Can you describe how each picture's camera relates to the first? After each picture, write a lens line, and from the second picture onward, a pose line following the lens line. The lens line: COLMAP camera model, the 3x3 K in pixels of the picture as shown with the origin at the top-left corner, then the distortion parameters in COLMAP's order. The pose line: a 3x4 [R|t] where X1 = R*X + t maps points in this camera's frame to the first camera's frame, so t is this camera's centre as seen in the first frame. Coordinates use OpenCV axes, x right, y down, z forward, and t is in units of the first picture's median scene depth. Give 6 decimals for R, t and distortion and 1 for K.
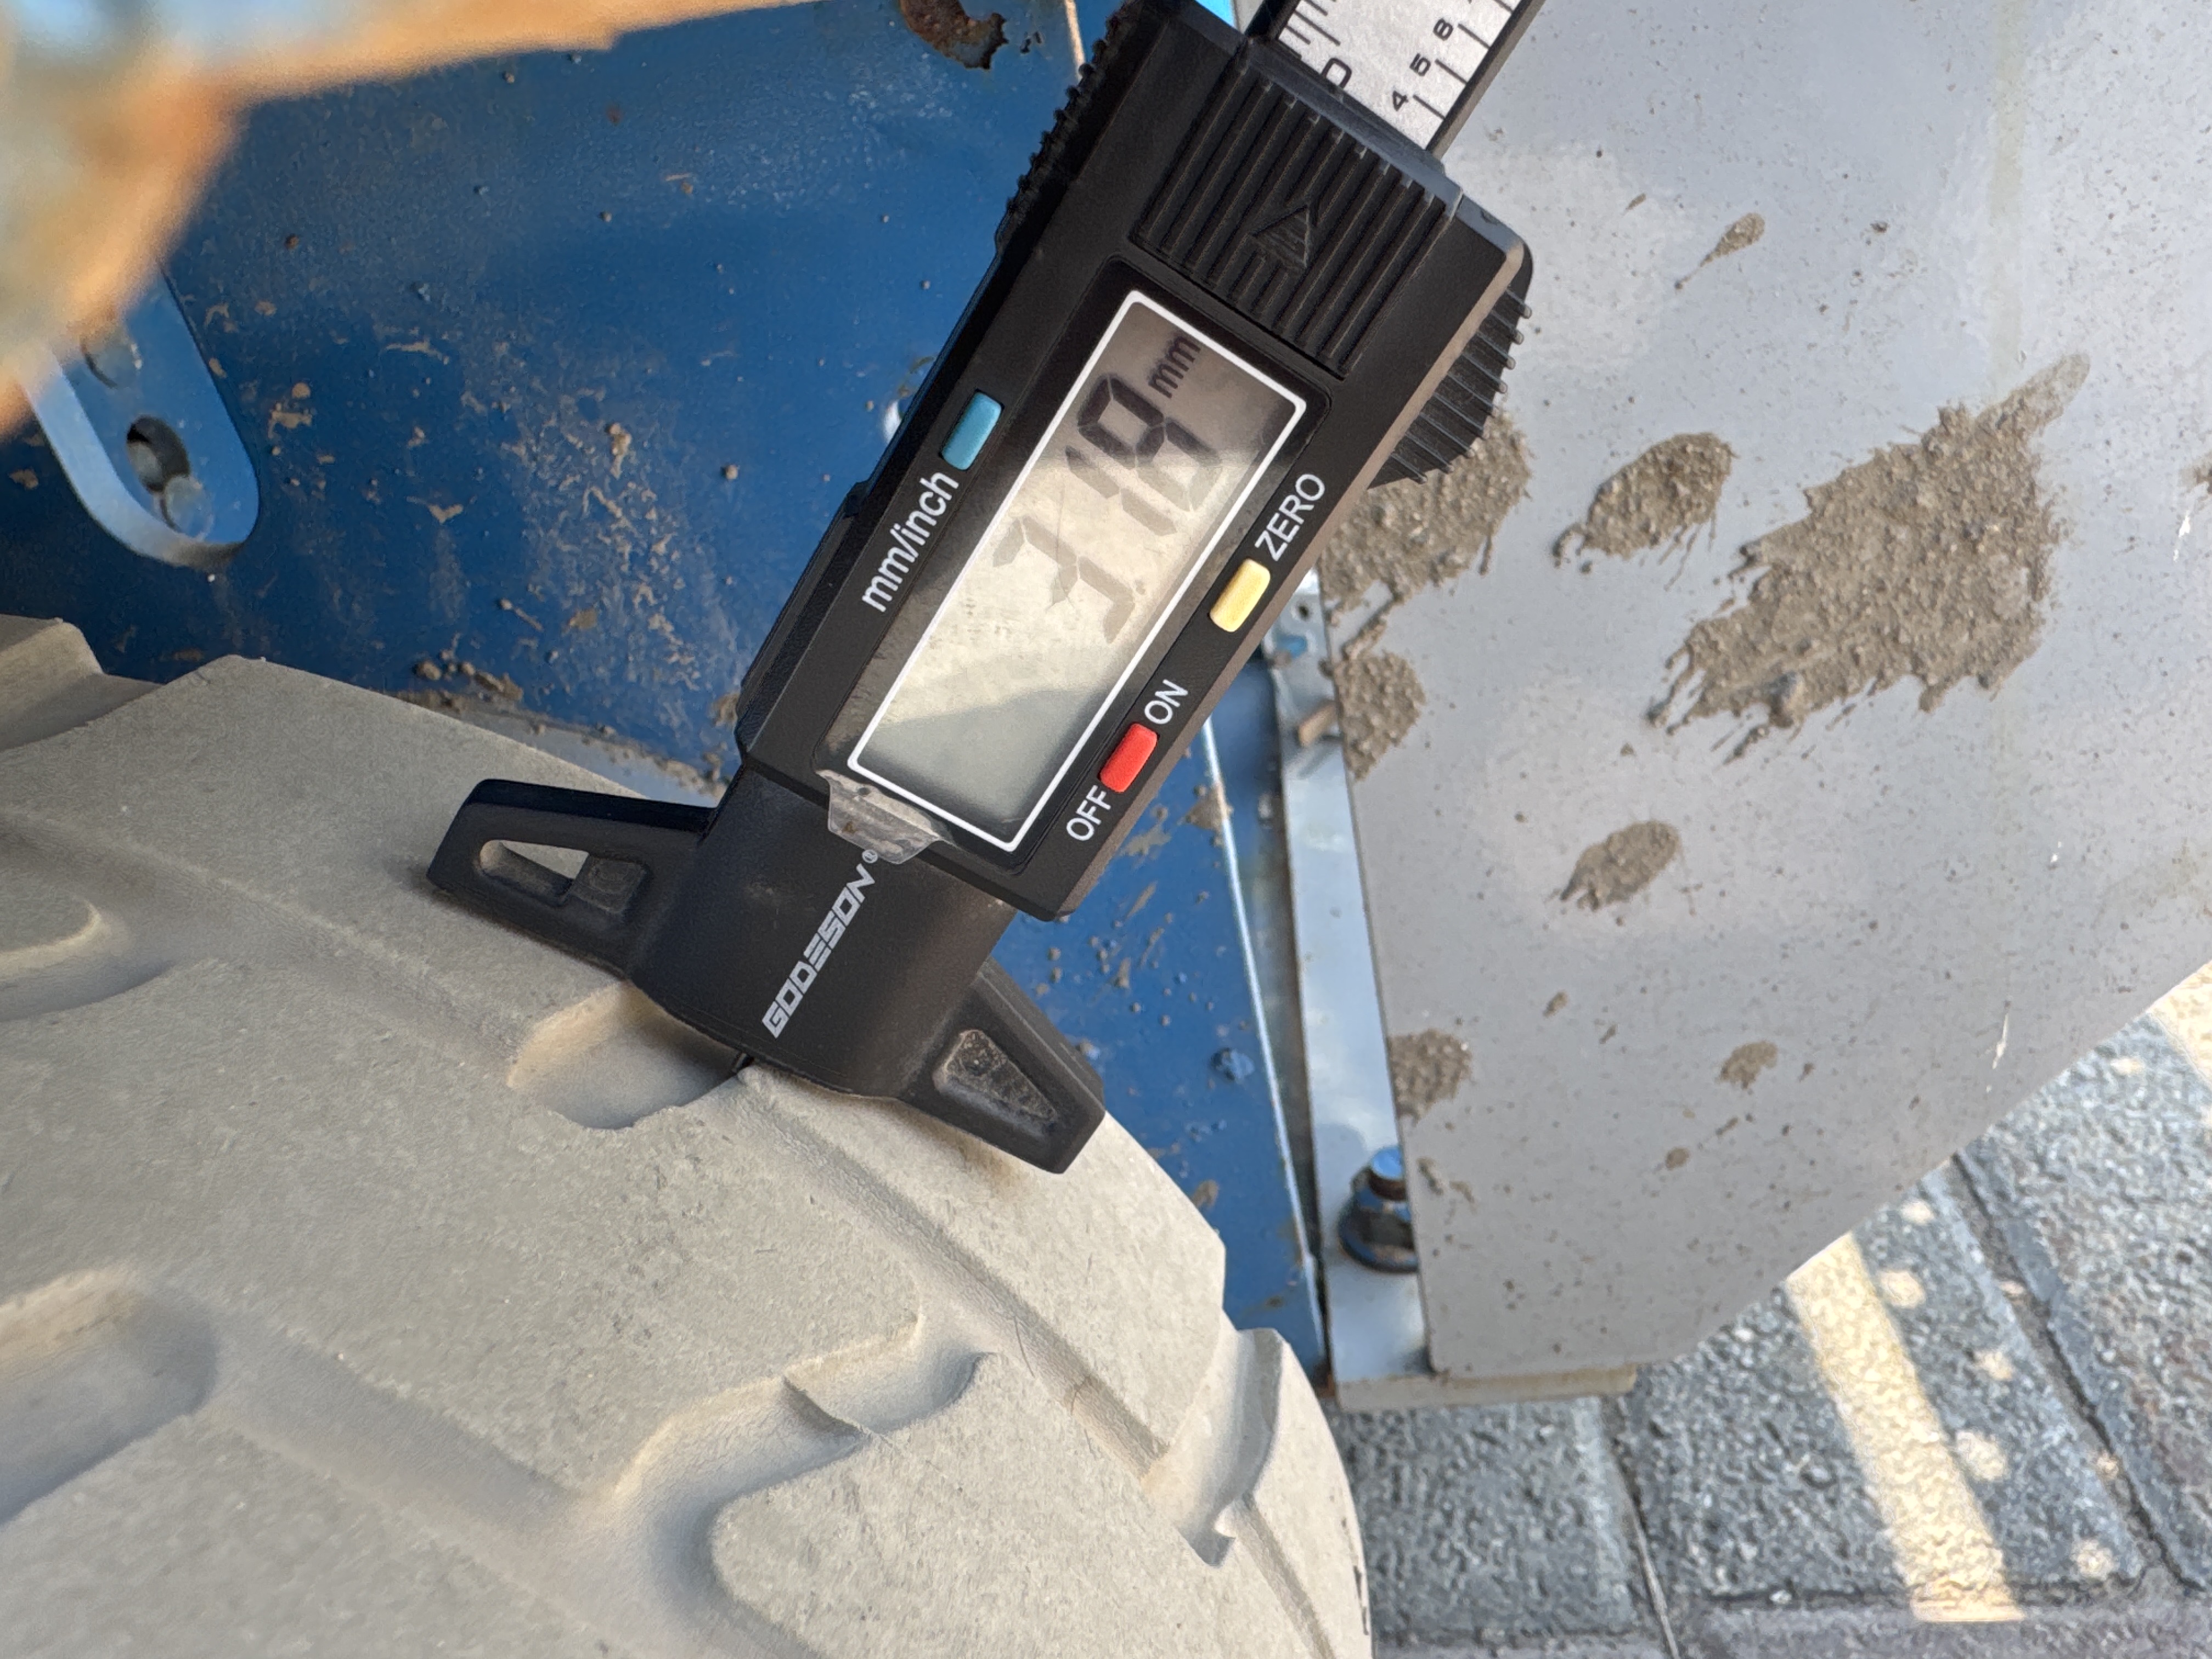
lens RADIAL K [[1582.5, 0, 1124.4], [0, 1582.5, 844.6], [0, 0, 1]] dist [-0.005456, 0.000835]
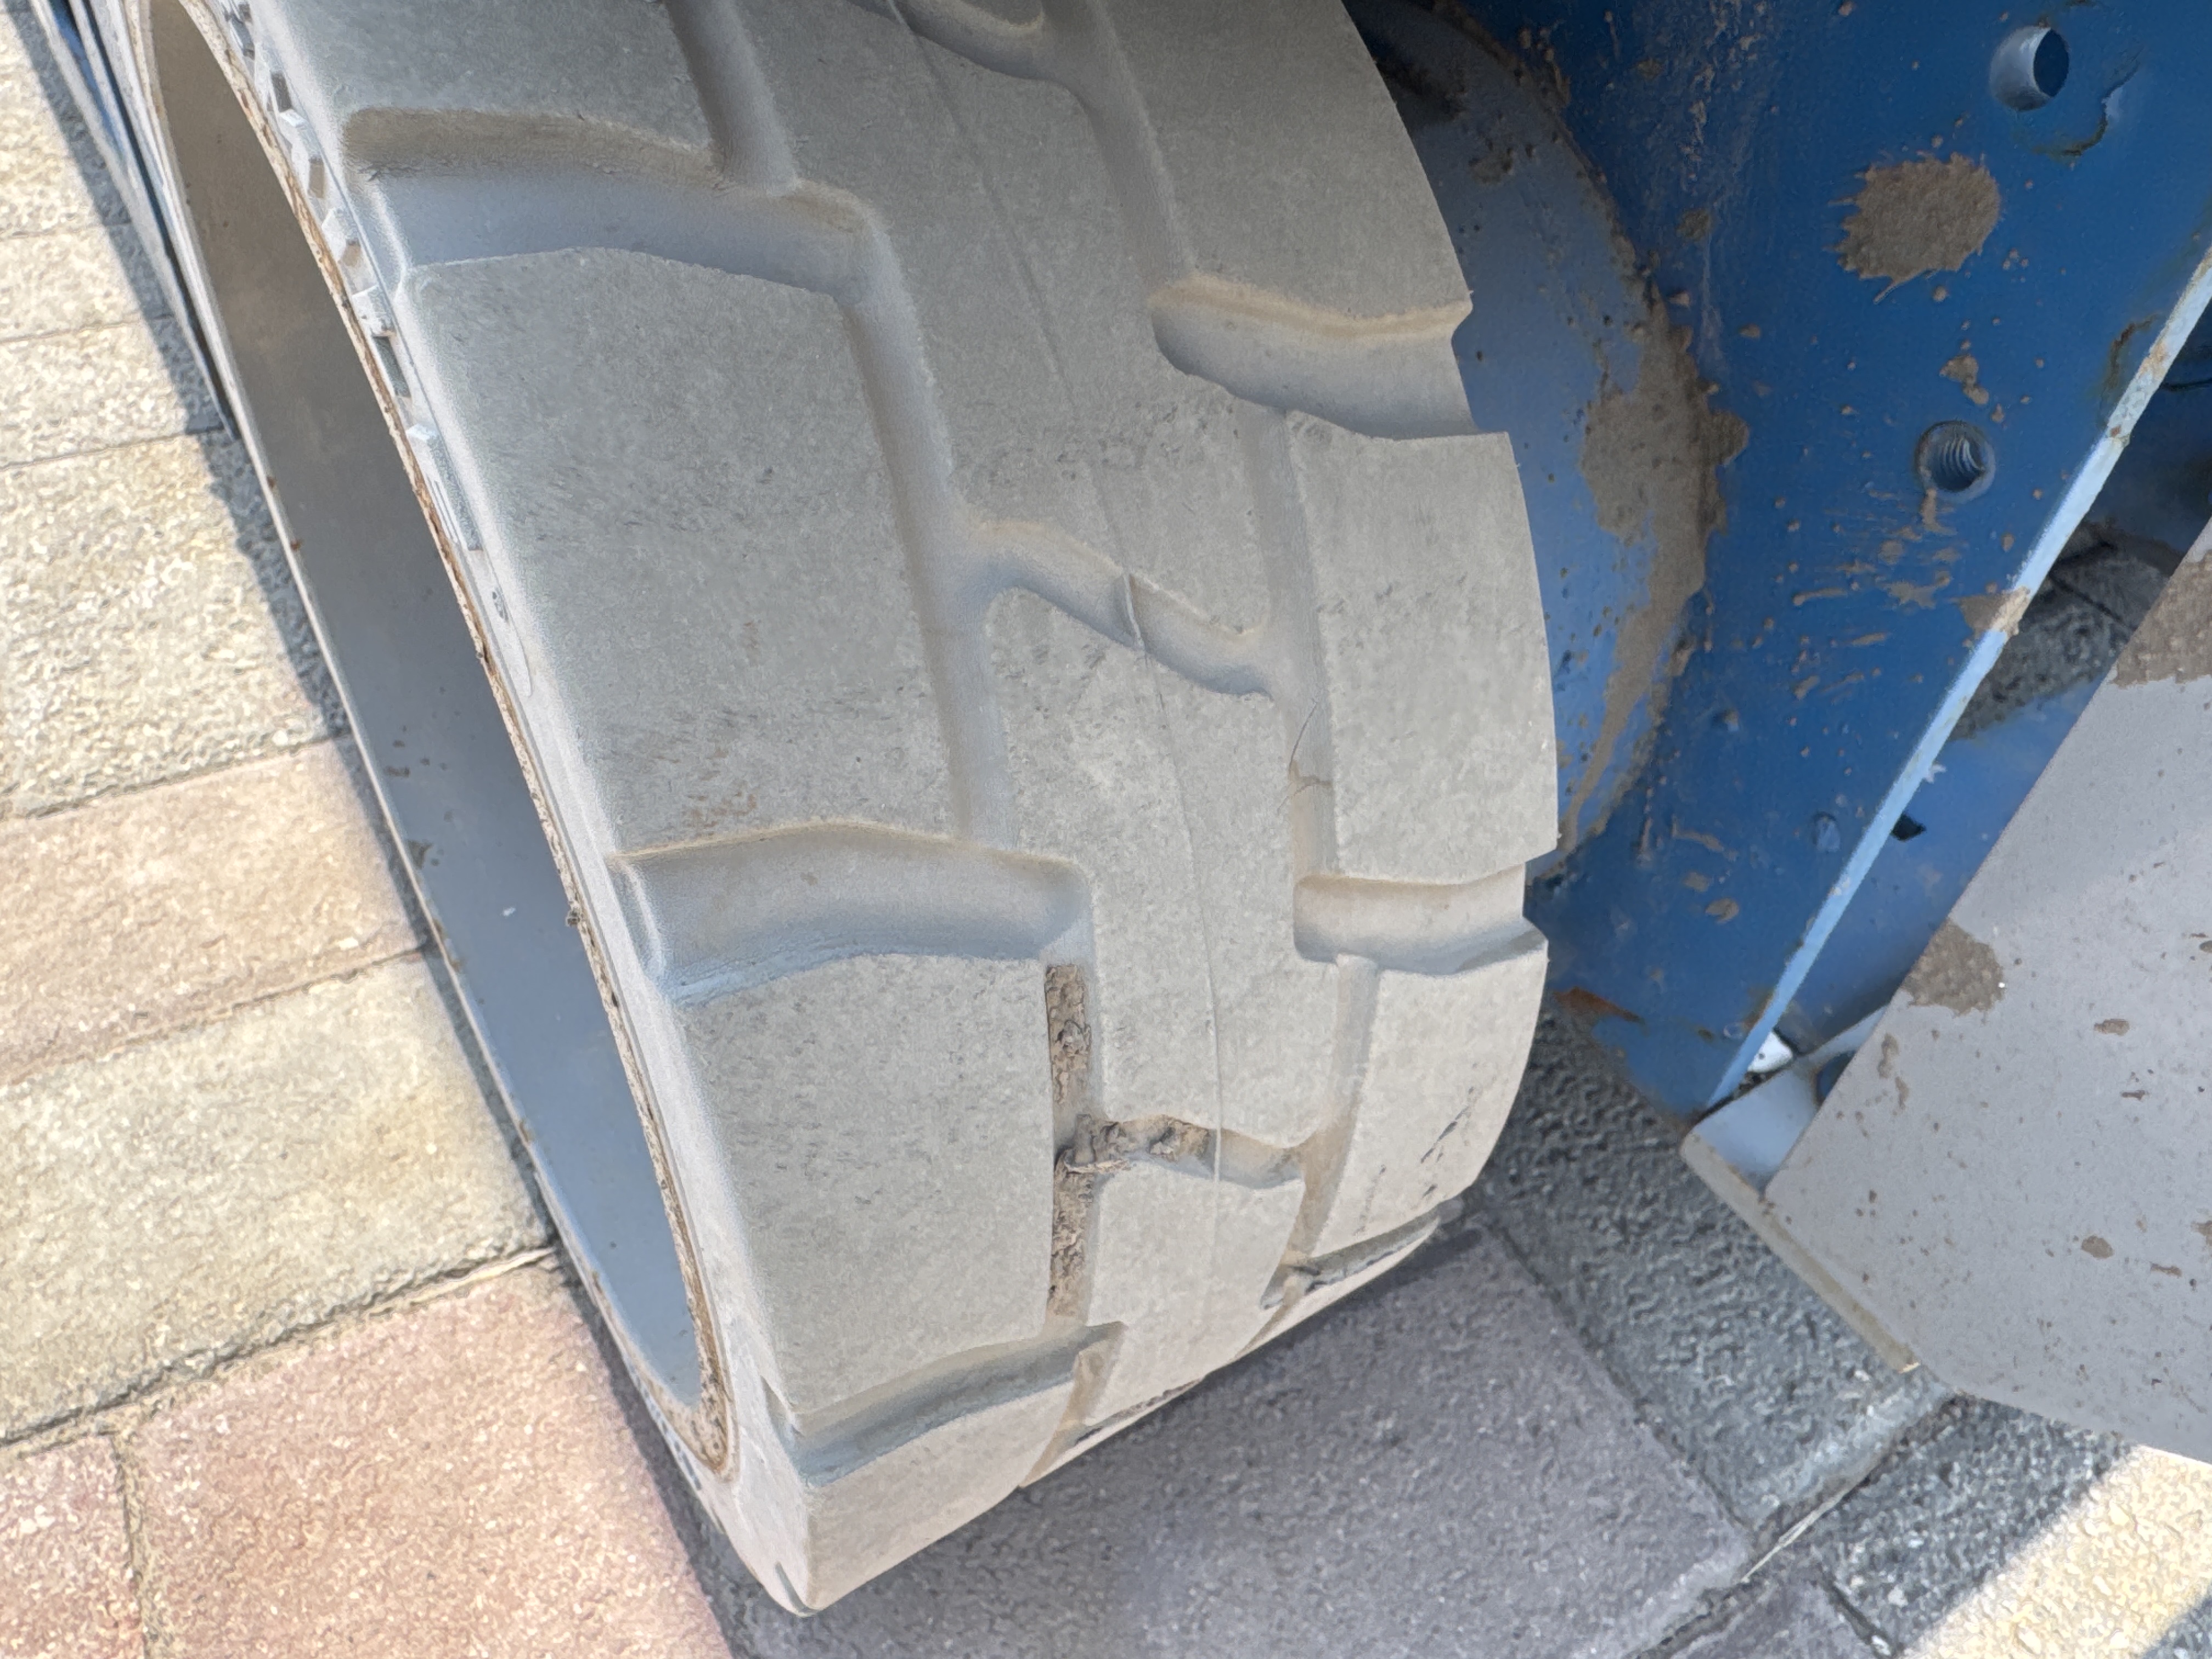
lens RADIAL K [[1542.0, 0, 1106.0], [0, 1542.0, 829.5], [0, 0, 1]] dist [0.003030, -0.000197]
pose [[0.566967, 0.726545, -0.388177, 0.139641], [-0.566094, 0.685987, 0.457121, -0.037668], [0.598403, -0.039428, 0.800224, -0.038459]]
